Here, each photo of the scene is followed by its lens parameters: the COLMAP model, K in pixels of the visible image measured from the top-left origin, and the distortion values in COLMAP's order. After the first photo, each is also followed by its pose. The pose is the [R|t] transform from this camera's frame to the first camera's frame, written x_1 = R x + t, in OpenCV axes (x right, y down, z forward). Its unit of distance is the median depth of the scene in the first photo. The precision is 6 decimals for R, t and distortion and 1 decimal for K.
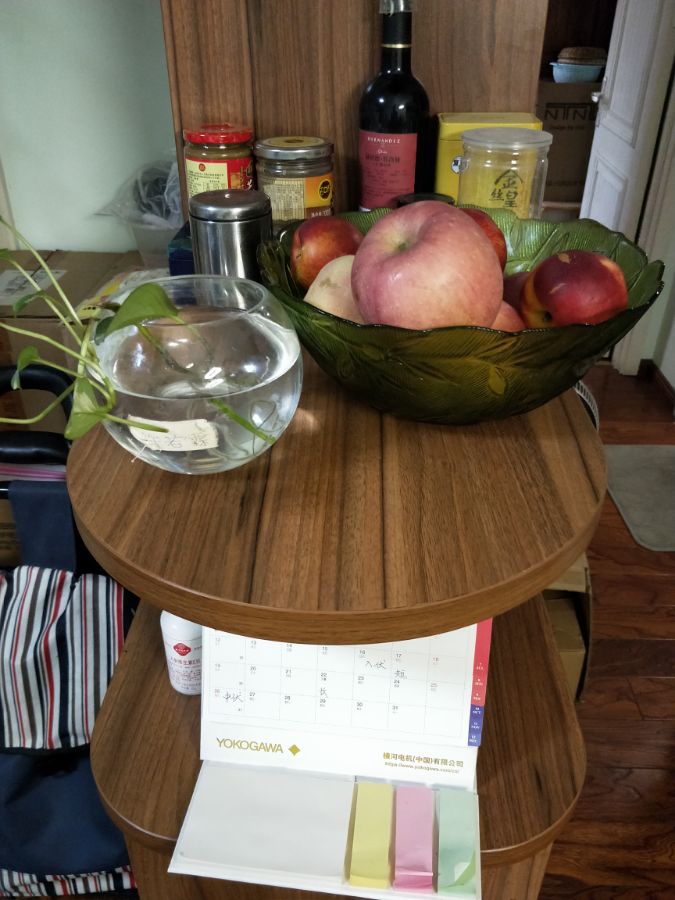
lens RADIAL K [[725.4, 0, 337.5], [0, 725.4, 450.0], [0, 0, 1]] dist [0.008017, -0.068859]
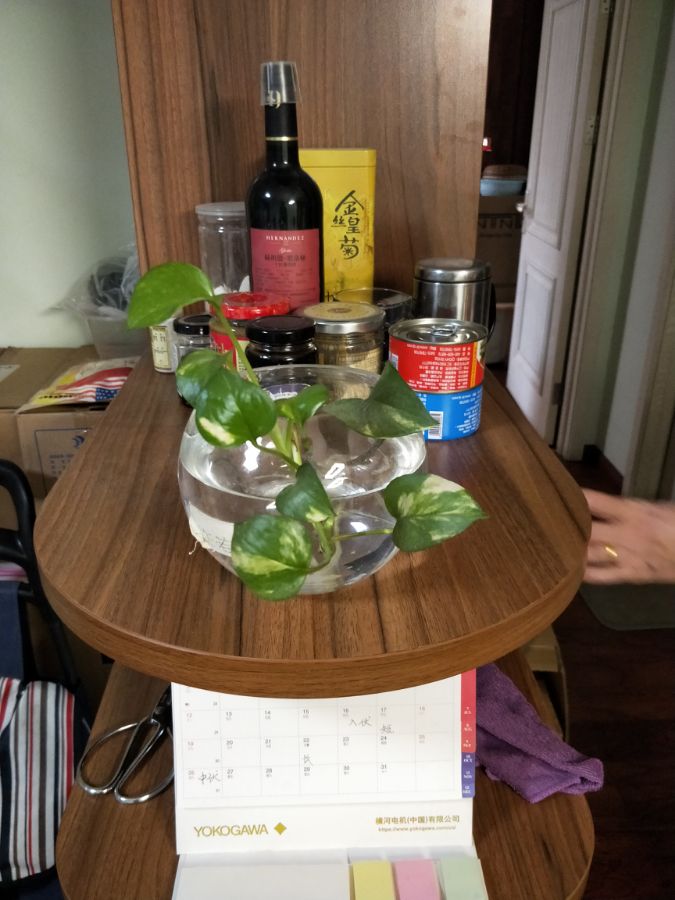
lens RADIAL K [[730.0, 0, 337.5], [0, 730.0, 450.0], [0, 0, 1]] dist [-0.035475, 0.009090]
pose [[0.996560, -0.036428, 0.074445, -0.047460], [0.046863, 0.988524, -0.143611, 0.074255], [-0.068359, 0.146606, 0.986830, 0.024991]]
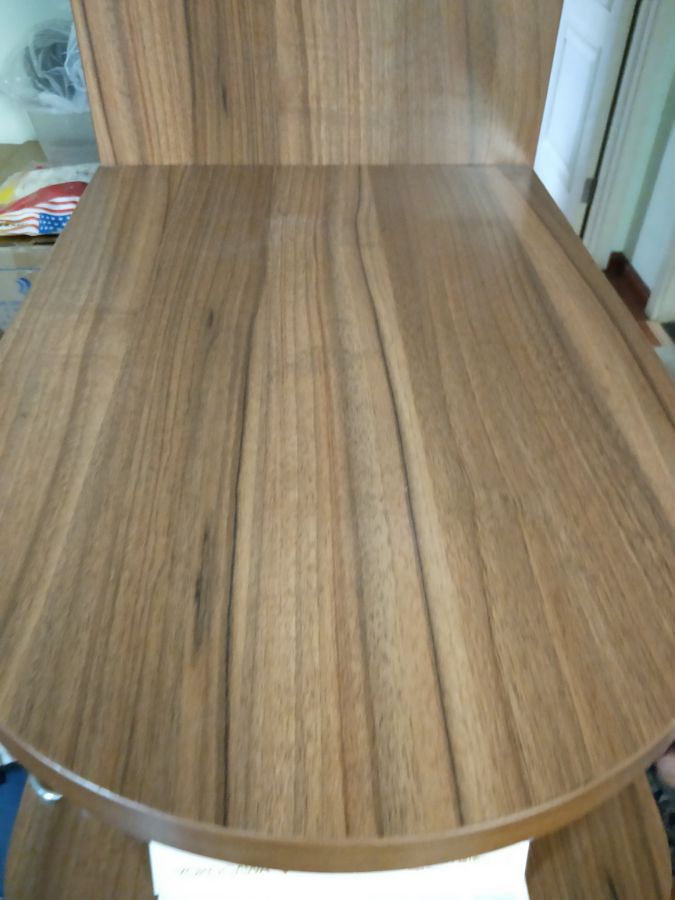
lens RADIAL K [[730.0, 0, 337.5], [0, 730.0, 450.0], [0, 0, 1]] dist [-0.035475, 0.009090]
pose [[0.996723, -0.037937, 0.071437, -0.052465], [0.026773, 0.988140, 0.151205, -0.138019], [-0.076326, -0.148797, 0.985918, 0.393889]]
